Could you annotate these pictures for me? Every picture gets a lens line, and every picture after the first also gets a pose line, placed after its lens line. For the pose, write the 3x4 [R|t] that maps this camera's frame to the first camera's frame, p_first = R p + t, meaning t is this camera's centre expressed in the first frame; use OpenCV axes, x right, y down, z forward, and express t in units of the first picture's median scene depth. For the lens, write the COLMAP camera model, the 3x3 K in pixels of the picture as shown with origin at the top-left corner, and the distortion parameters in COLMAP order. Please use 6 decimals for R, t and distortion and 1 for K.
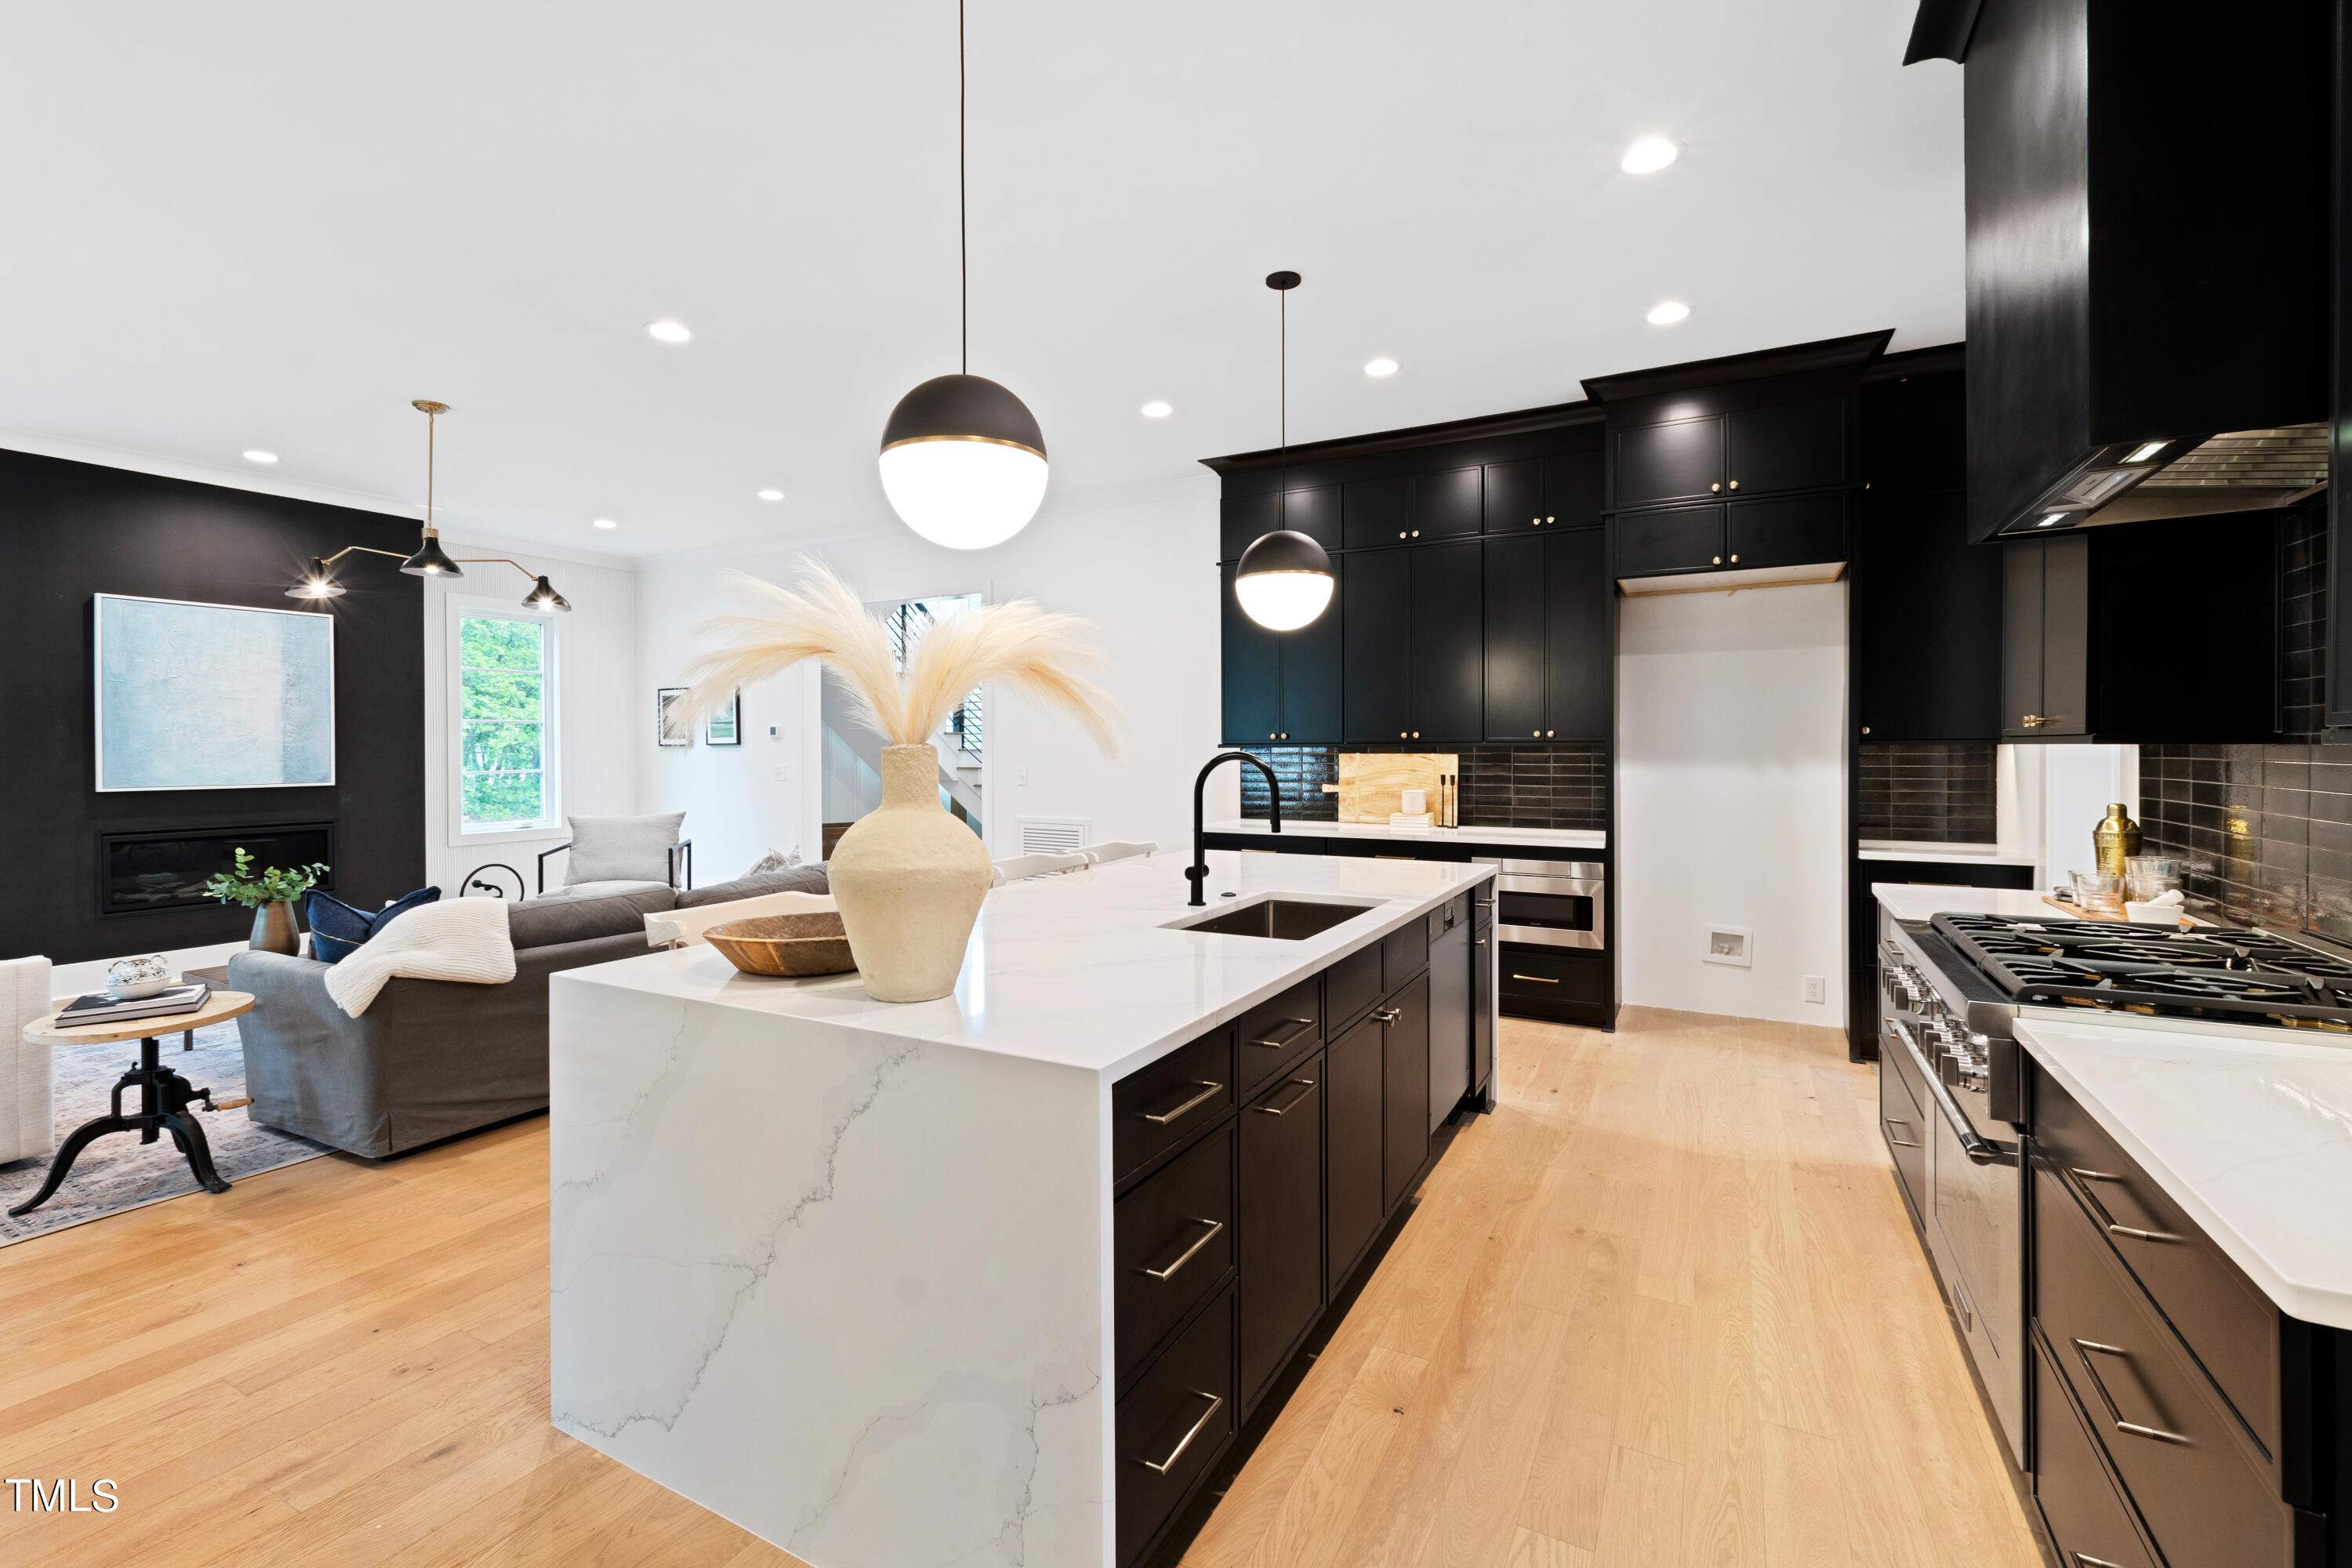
lens RADIAL K [[1025.0, 0, 1165.9], [0, 1025.0, 761.3], [0, 0, 1]] dist [-0.000861, -0.000655]
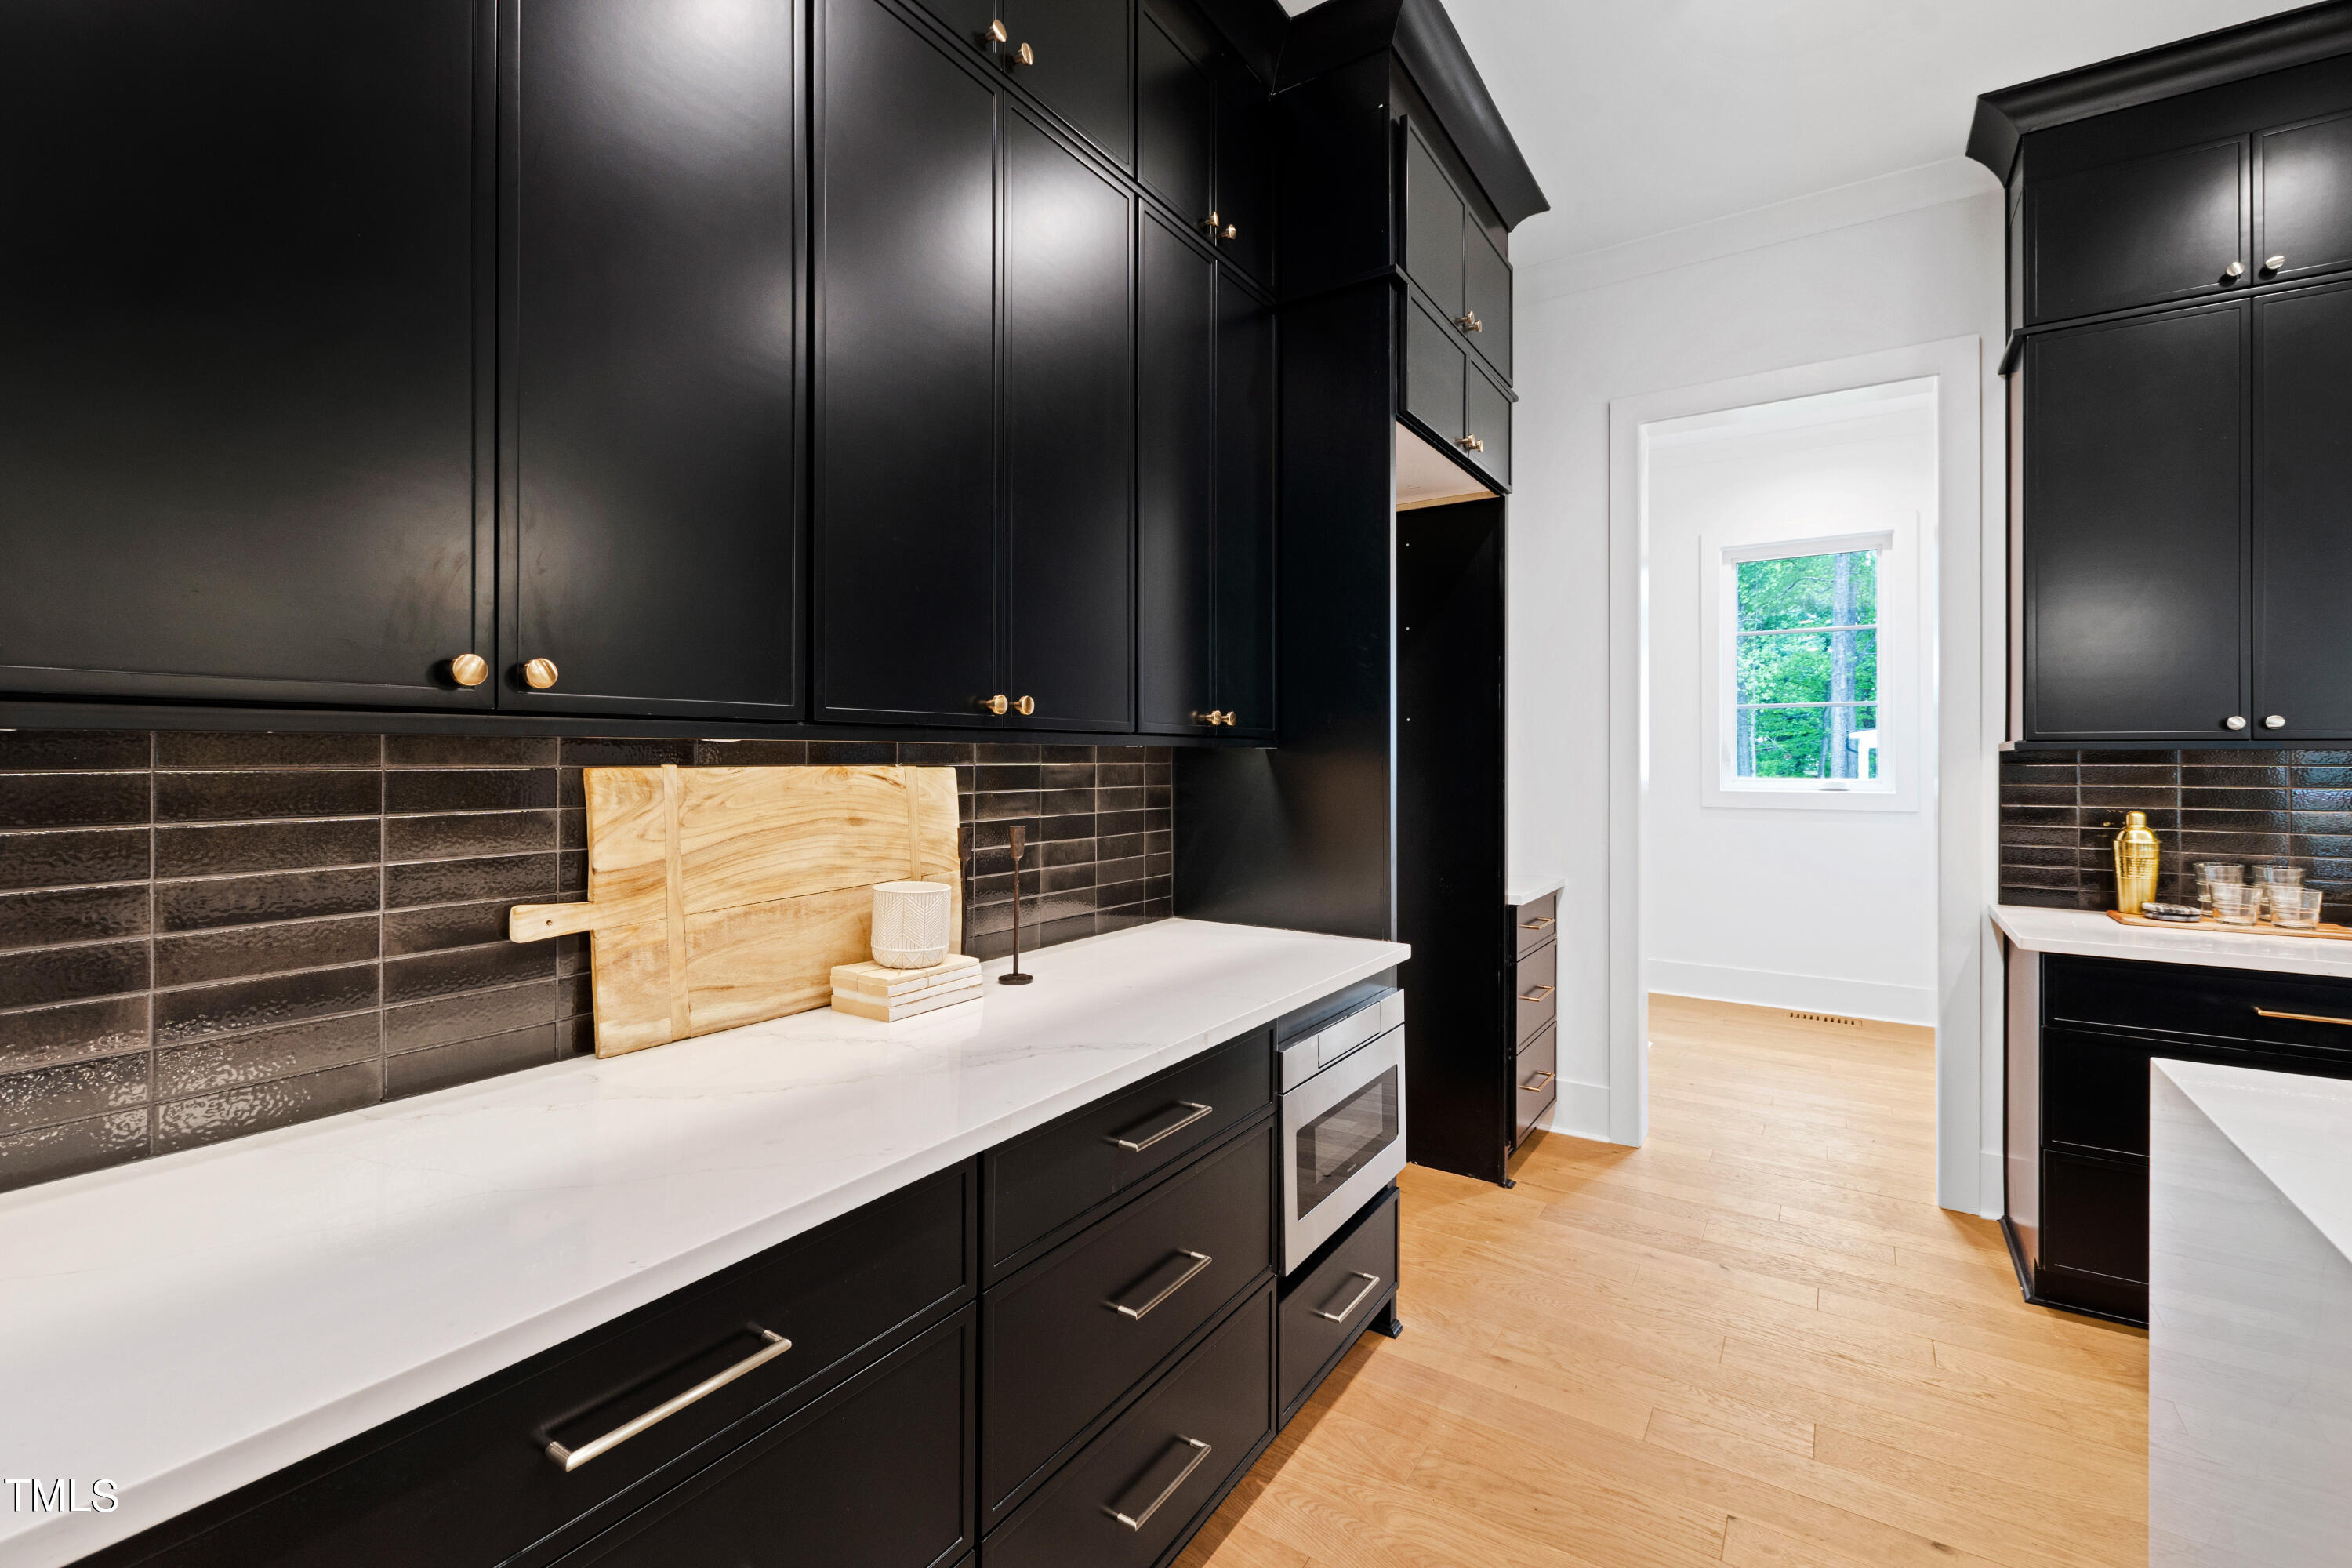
lens RADIAL K [[1016.7, 0, 1164.1], [0, 1016.7, 750.7], [0, 0, 1]] dist [0.001308, -0.000556]
pose [[0.093464, 0.009916, 0.995573, -0.056014], [0.010496, 0.999885, -0.010945, -0.007827], [-0.995567, 0.011473, 0.093349, 0.911397]]
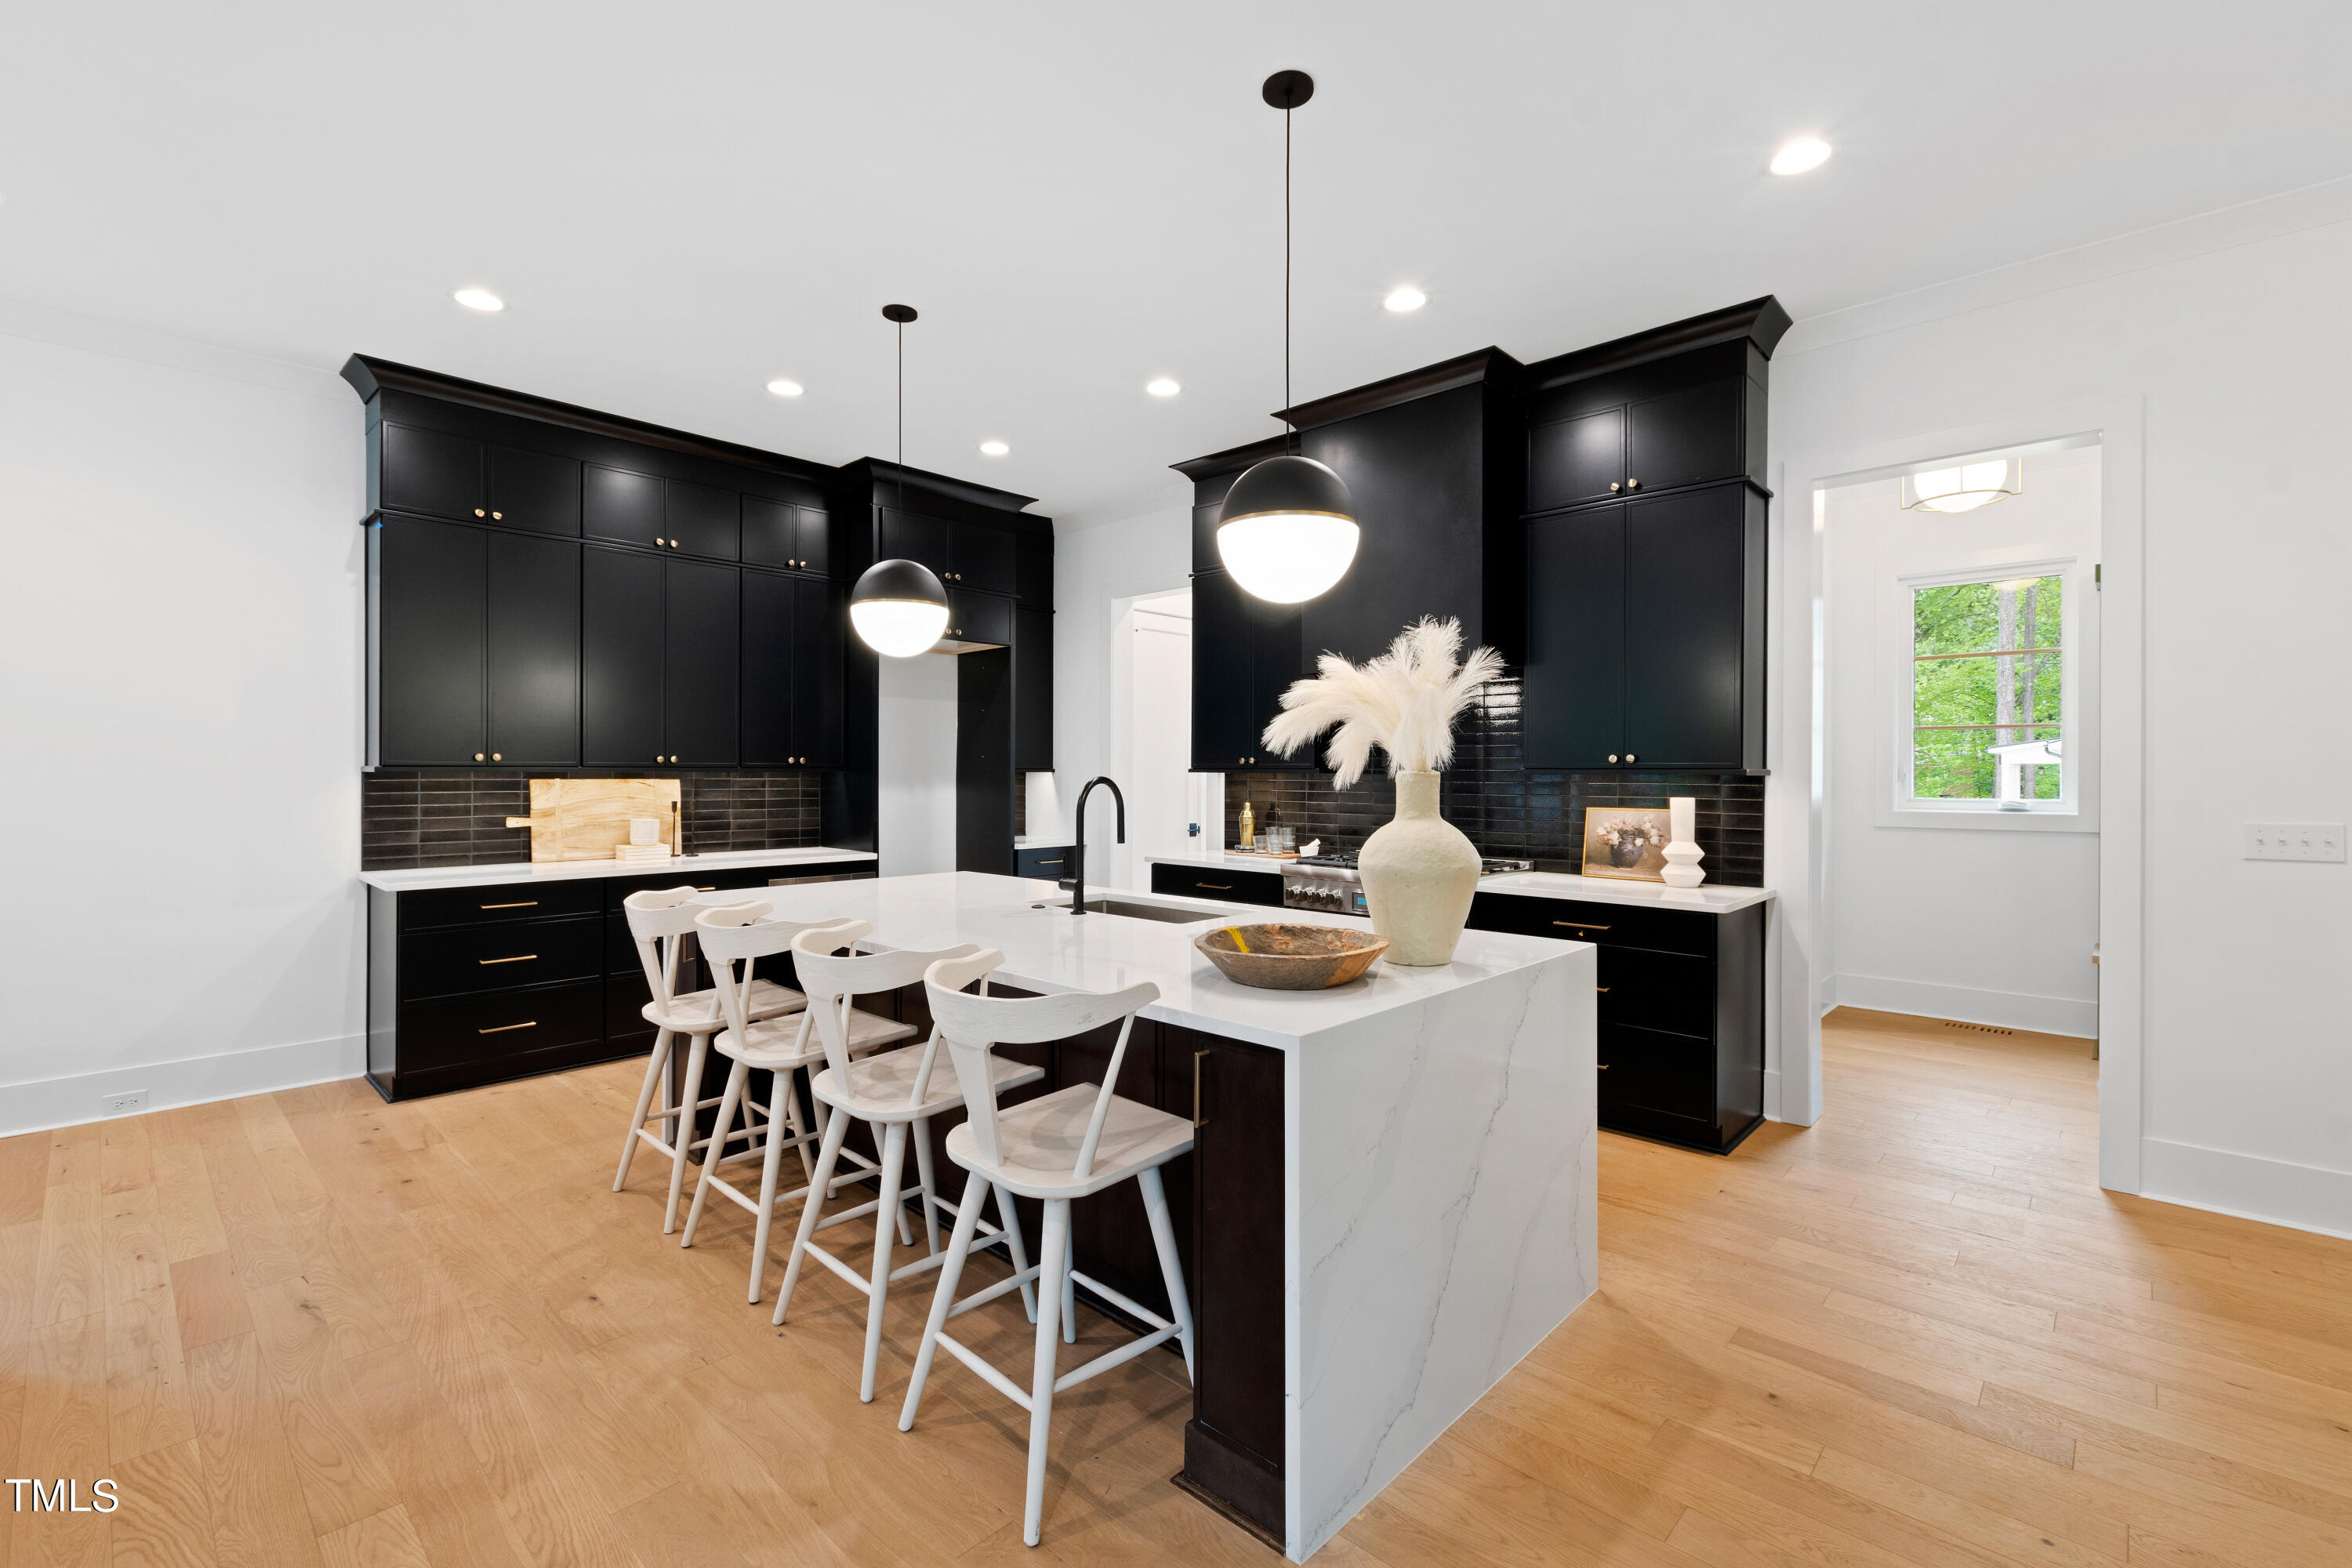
lens RADIAL K [[1014.4, 0, 1171.6], [0, 1014.4, 776.5], [0, 0, 1]] dist [-0.000182, -0.000319]
pose [[0.251294, 0.000709, 0.967910, -0.525180], [0.009095, 0.999954, -0.003094, -0.002639], [-0.967868, 0.009581, 0.251276, 0.322545]]
